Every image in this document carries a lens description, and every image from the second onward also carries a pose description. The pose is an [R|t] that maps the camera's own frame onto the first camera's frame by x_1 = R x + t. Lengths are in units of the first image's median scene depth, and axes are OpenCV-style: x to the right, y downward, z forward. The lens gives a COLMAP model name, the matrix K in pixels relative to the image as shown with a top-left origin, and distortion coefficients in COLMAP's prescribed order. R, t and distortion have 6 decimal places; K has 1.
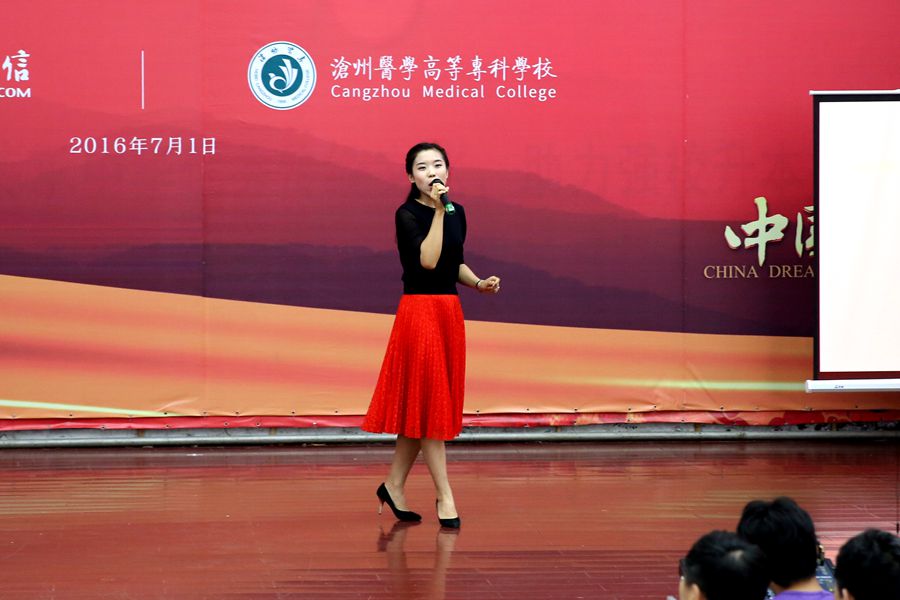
lens RADIAL K [[2402.5, 0, 402.5], [0, 2402.5, 223.9], [0, 0, 1]] dist [0.169563, 0.257329]
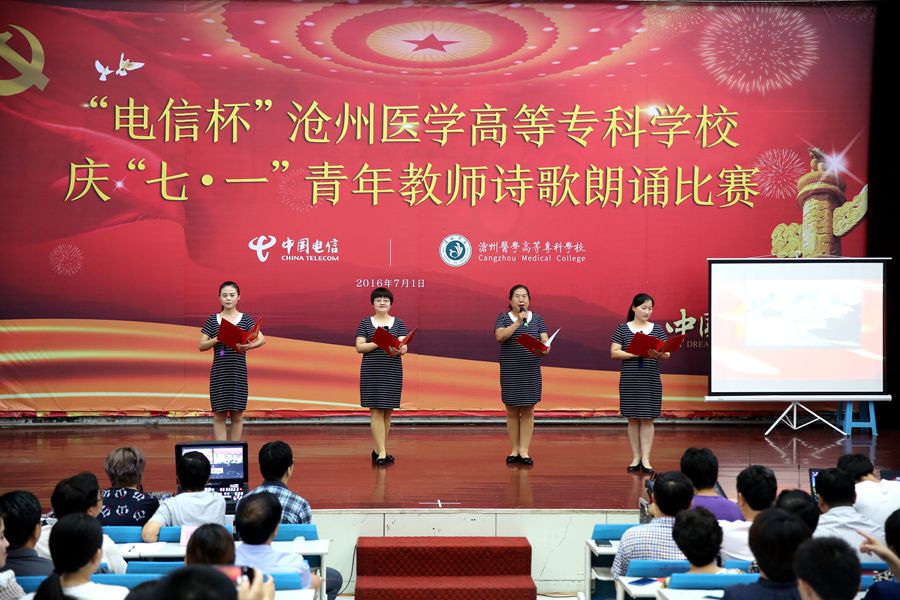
lens RADIAL K [[1277.7, 0, 453.4], [0, 1277.7, 297.6], [0, 0, 1]] dist [0.102165, 0.051937]
pose [[0.998762, 0.004875, -0.049507, 0.004044], [-0.005461, 0.999916, -0.011717, -0.006607], [0.049445, 0.011973, 0.998705, -0.125242]]
